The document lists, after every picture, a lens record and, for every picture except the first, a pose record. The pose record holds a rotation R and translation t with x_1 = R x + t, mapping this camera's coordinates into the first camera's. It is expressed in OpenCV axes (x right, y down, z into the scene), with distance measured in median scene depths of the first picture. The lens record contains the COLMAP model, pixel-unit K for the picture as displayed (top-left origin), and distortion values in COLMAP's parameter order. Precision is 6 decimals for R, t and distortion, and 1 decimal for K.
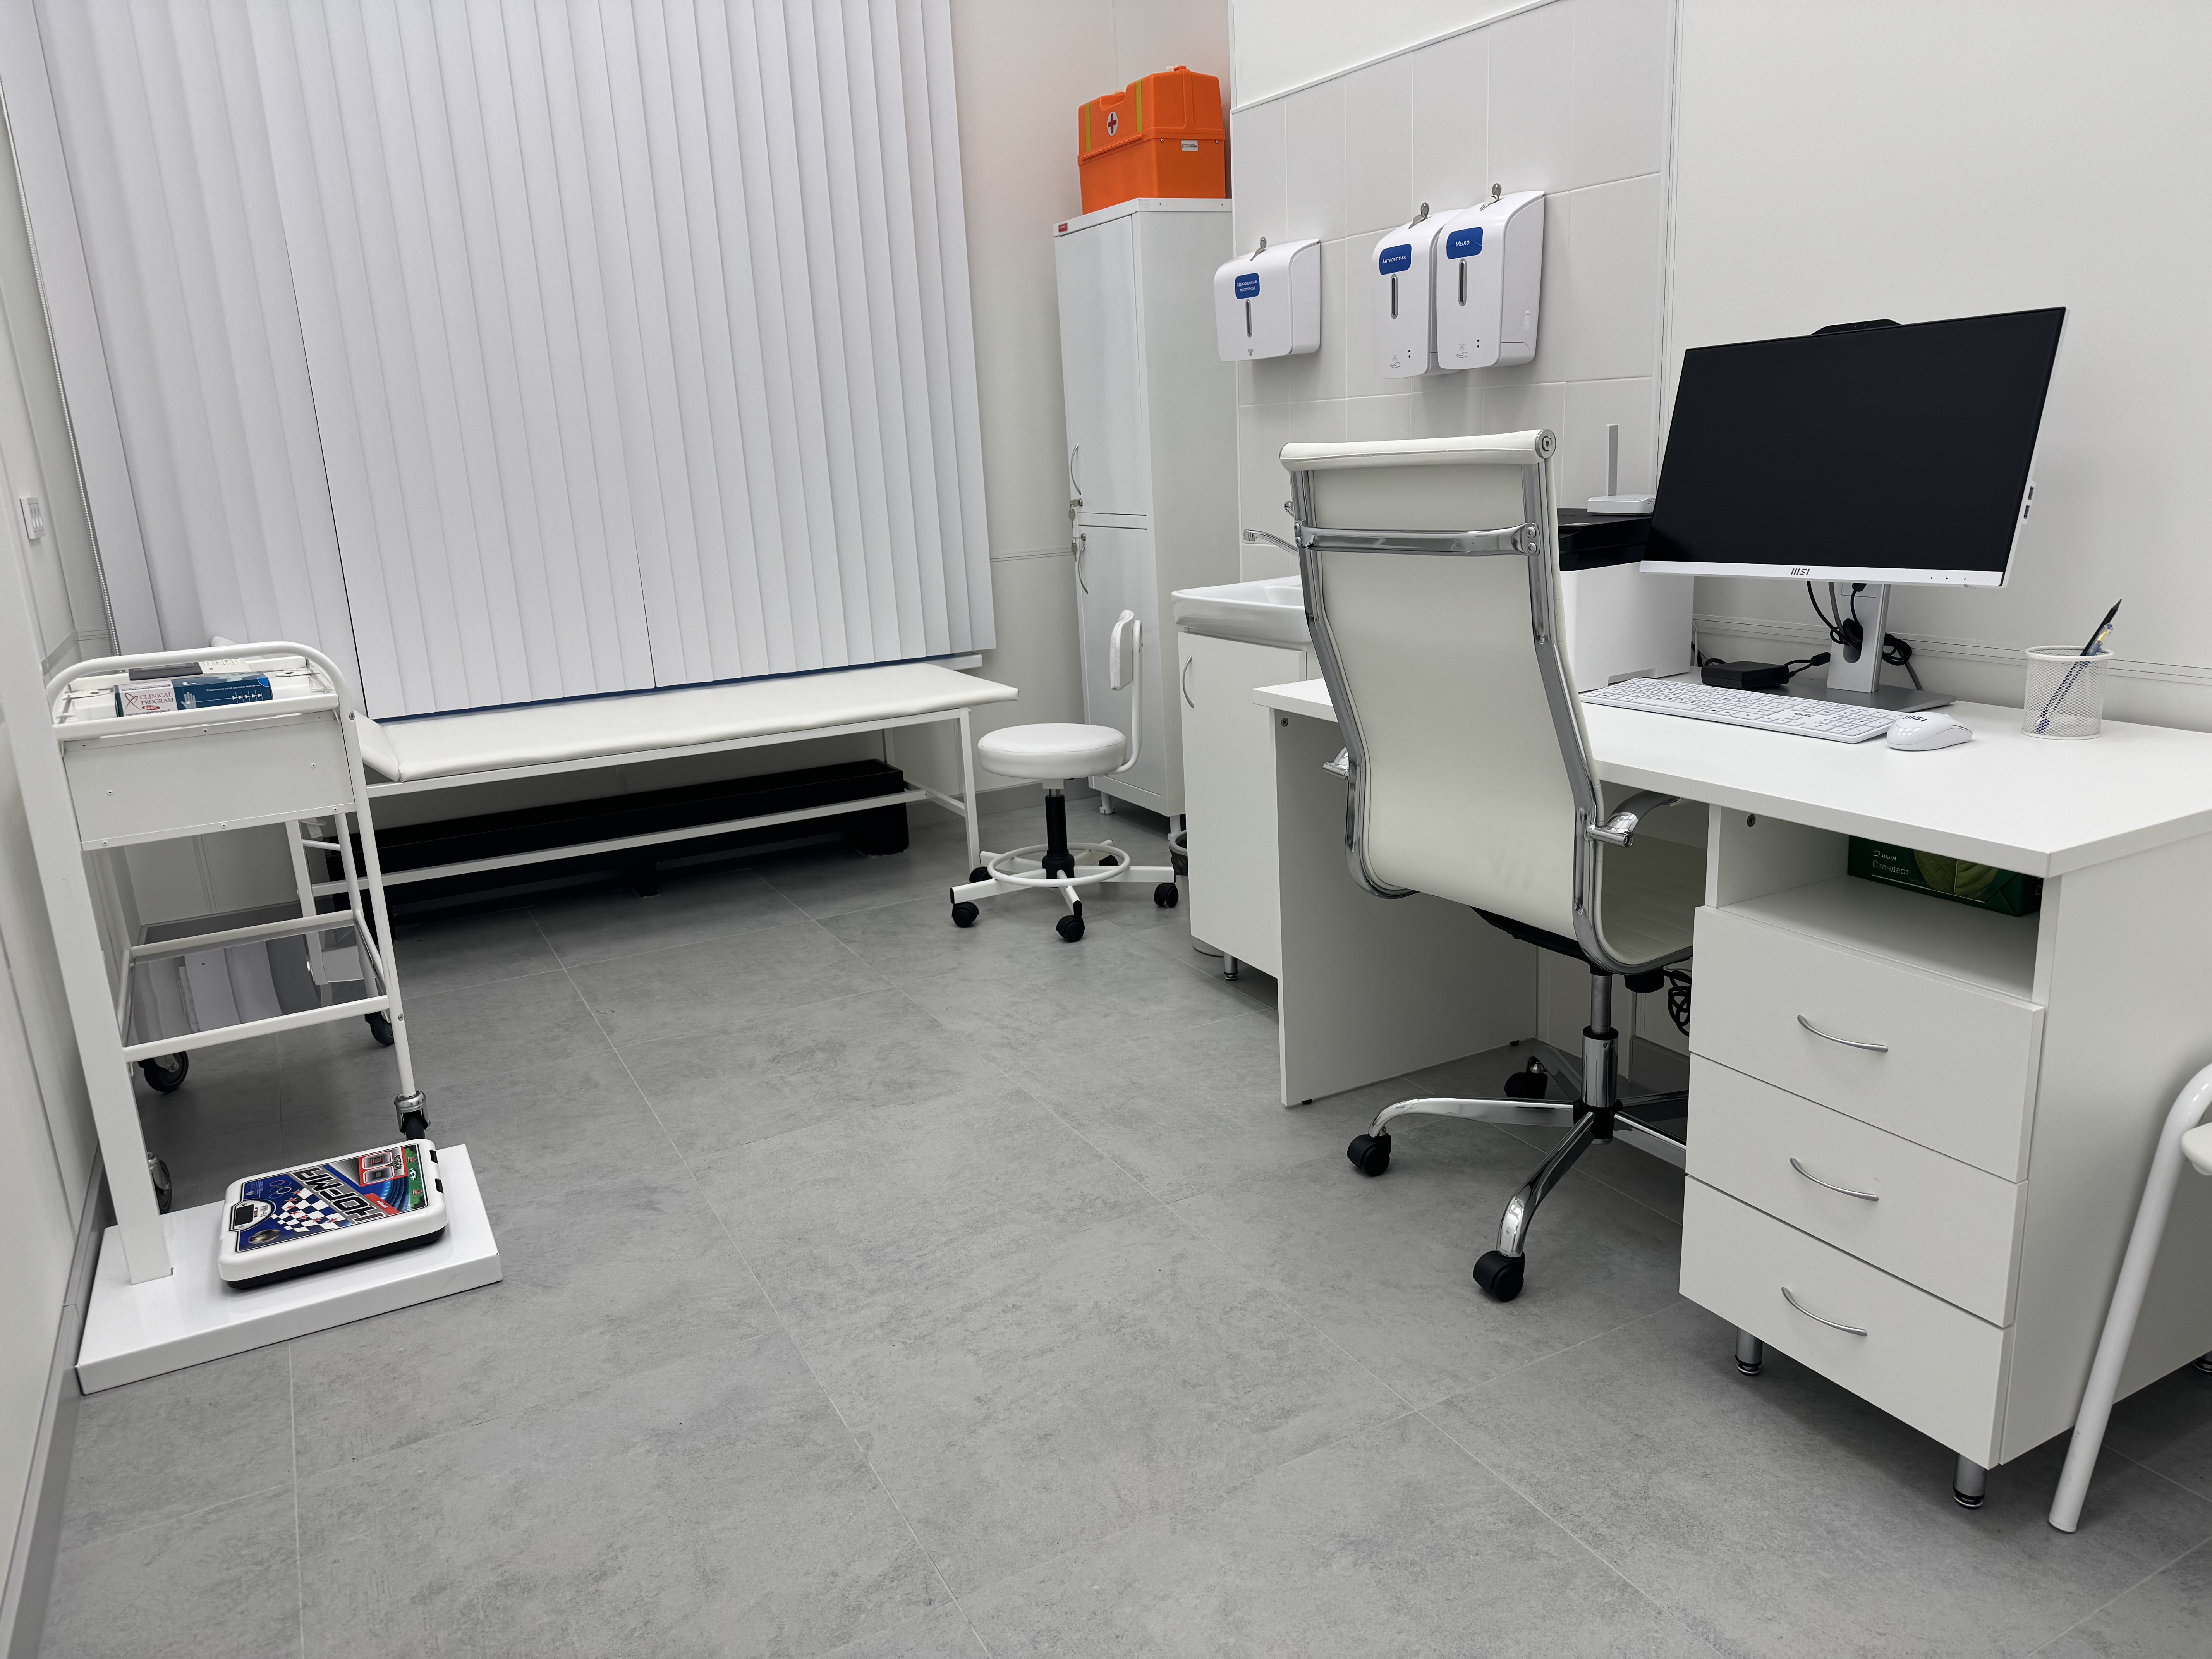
lens RADIAL K [[1580.9, 0, 1106.0], [0, 1580.9, 829.5], [0, 0, 1]] dist [0.159984, -0.341295]
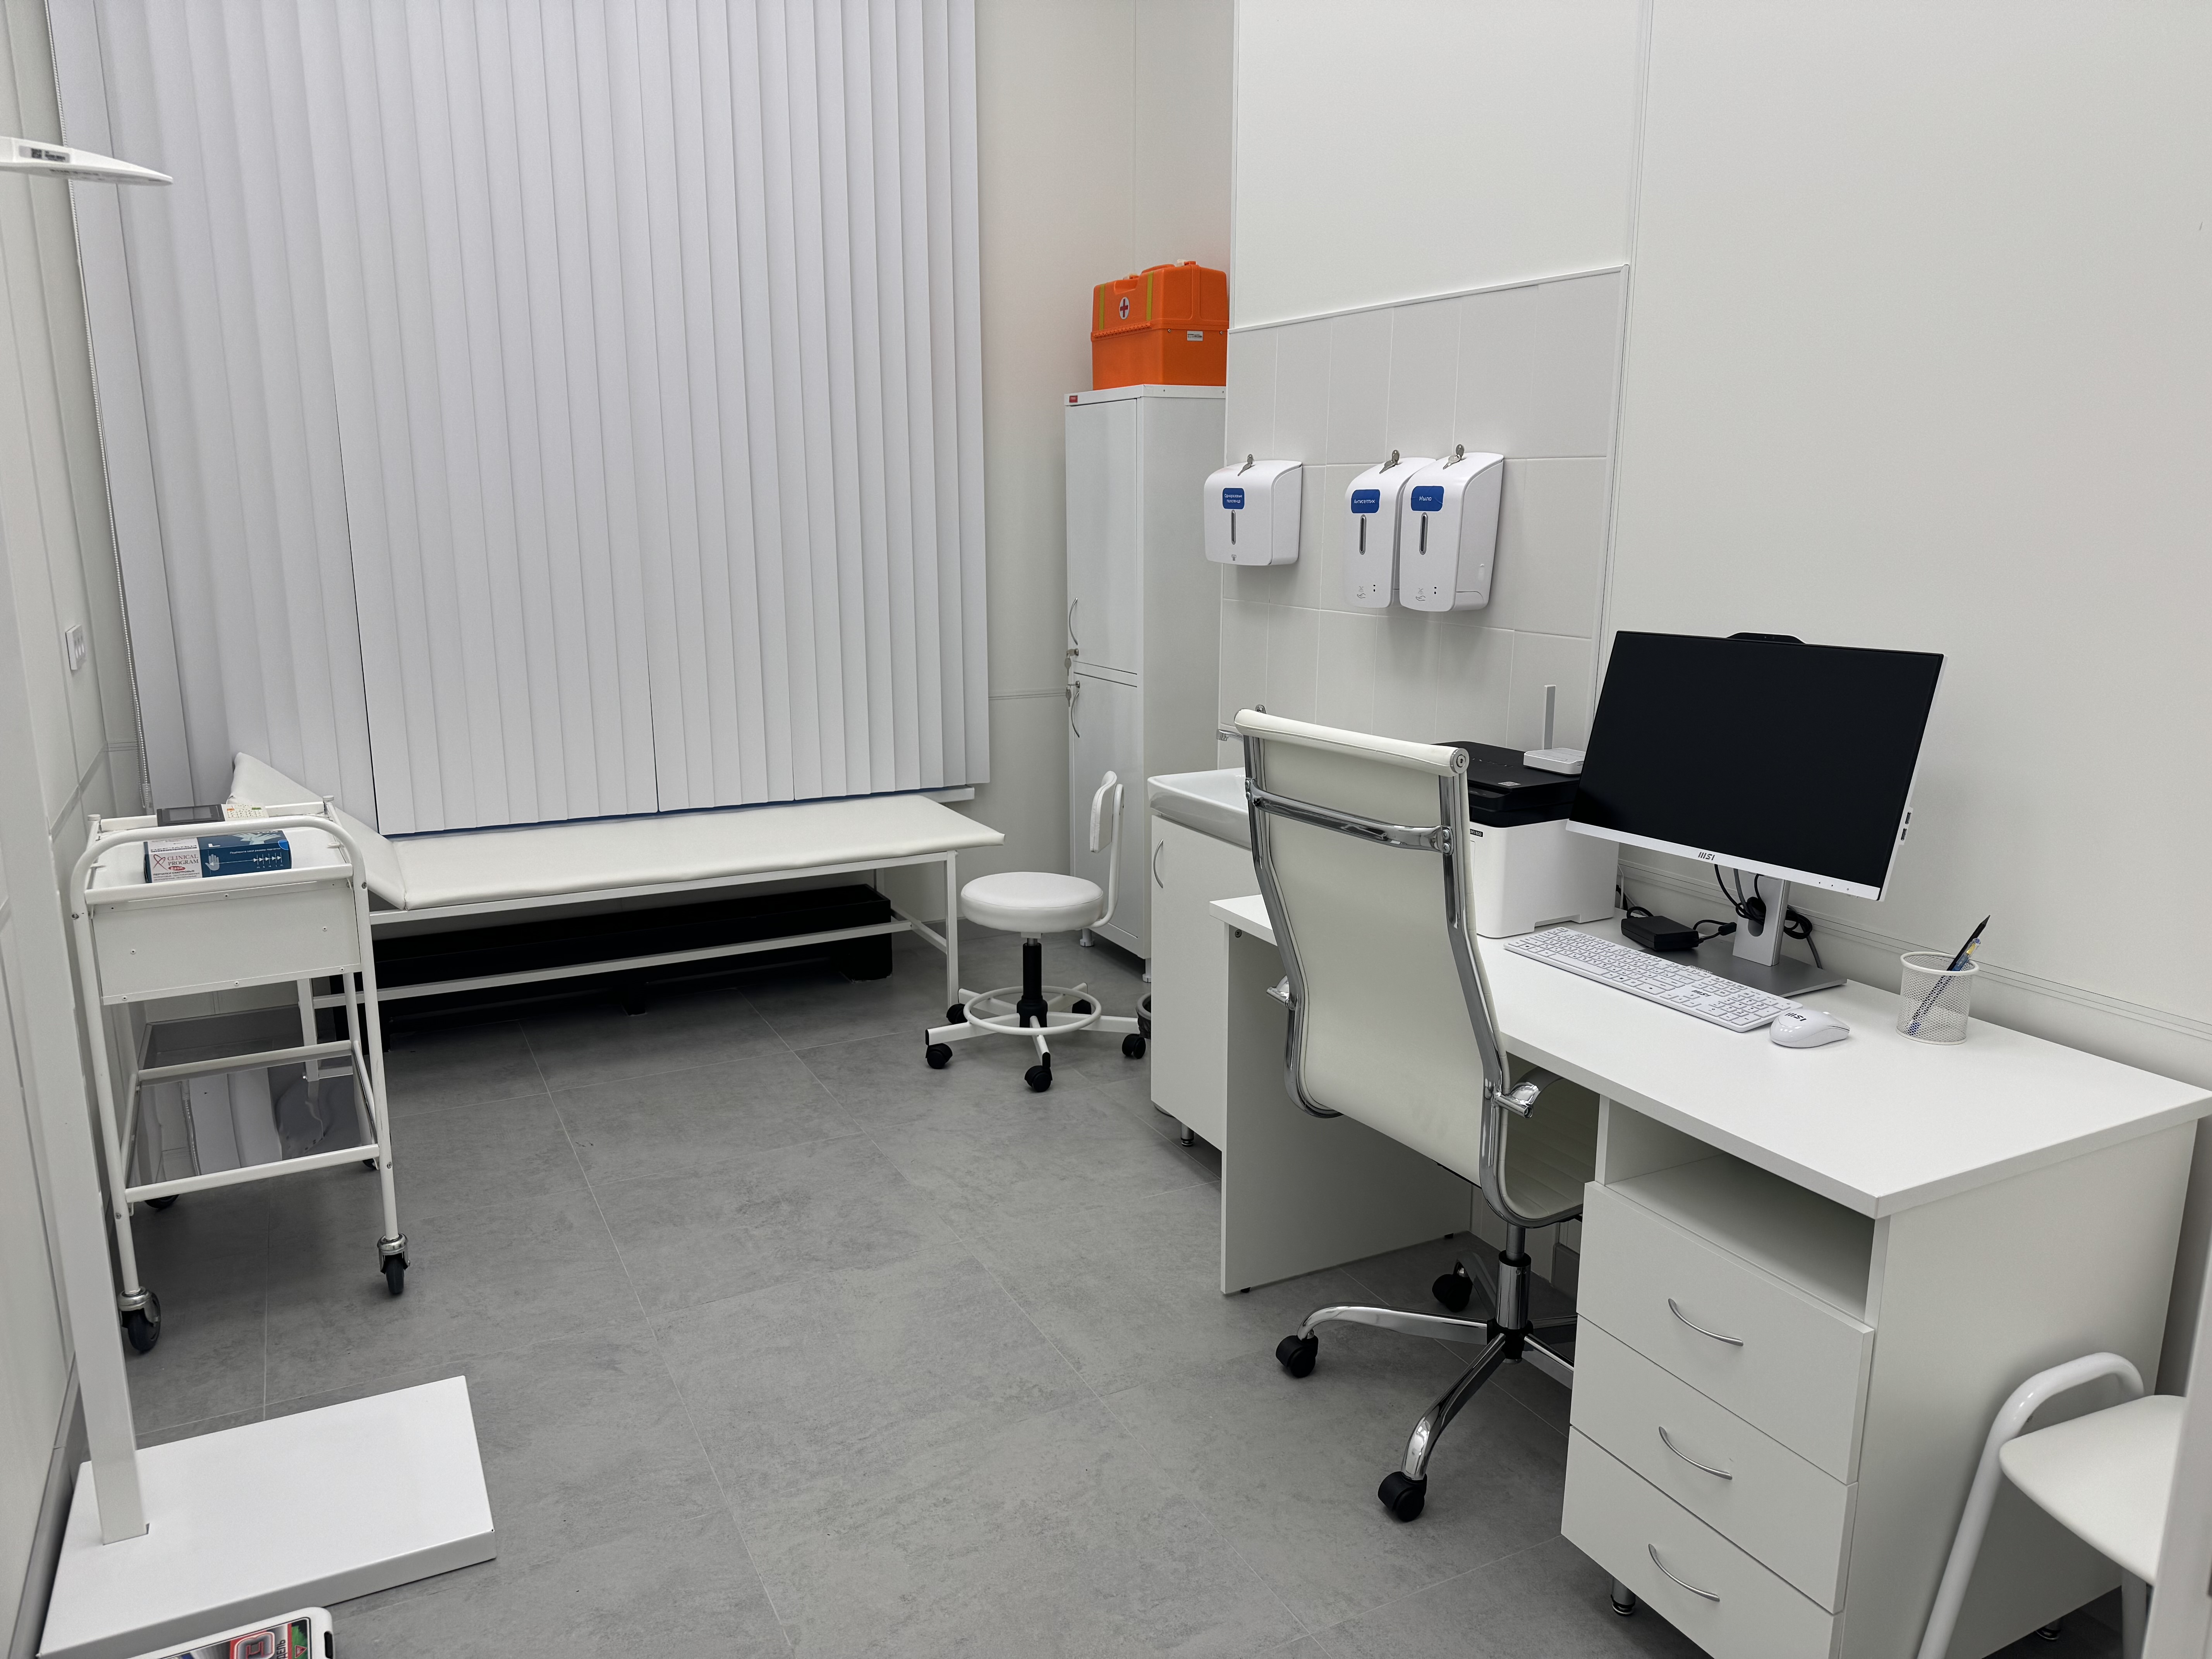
lens RADIAL K [[1580.9, 0, 1106.0], [0, 1580.9, 829.5], [0, 0, 1]] dist [0.159984, -0.341295]
pose [[0.998485, 0.054994, -0.002010, 0.021486], [-0.055030, 0.997603, -0.041948, -0.085326], [-0.000302, 0.041995, 0.999118, -0.065832]]
